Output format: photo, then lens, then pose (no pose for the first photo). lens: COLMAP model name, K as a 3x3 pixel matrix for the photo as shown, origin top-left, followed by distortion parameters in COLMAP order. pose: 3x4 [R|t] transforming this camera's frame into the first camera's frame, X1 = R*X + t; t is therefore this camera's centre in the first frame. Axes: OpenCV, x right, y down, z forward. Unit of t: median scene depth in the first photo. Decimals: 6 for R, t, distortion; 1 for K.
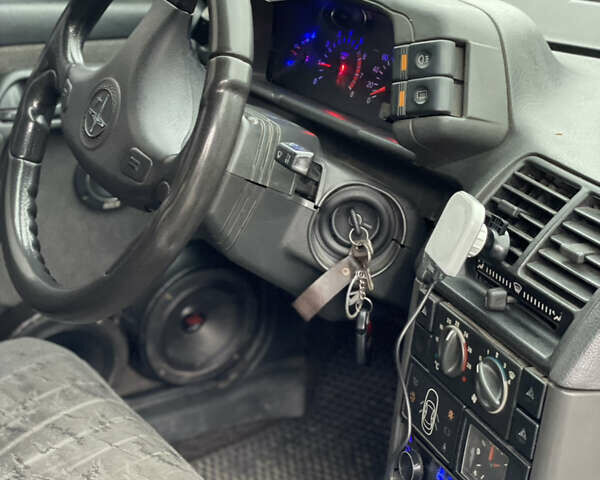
lens RADIAL K [[1206.5, 0, 300.0], [0, 1206.5, 240.0], [0, 0, 1]] dist [0.057423, 0.590344]
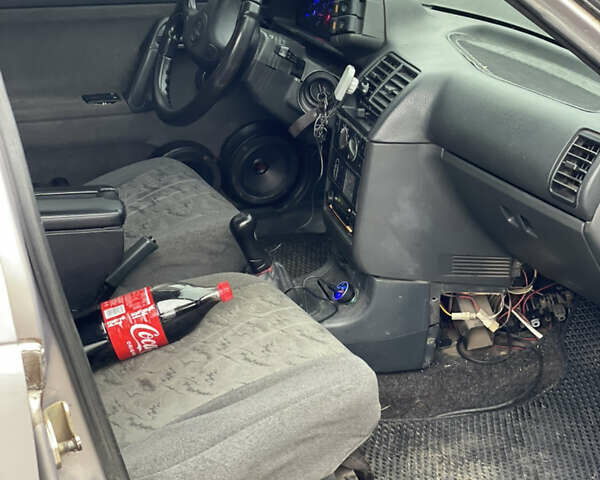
lens RADIAL K [[1206.5, 0, 300.0], [0, 1206.5, 240.0], [0, 0, 1]] dist [0.057423, 0.590344]
pose [[0.987809, 0.055377, -0.145486, 0.334259], [-0.056108, 0.998424, -0.000920, 0.250948], [0.145206, 0.009072, 0.989360, -1.054095]]
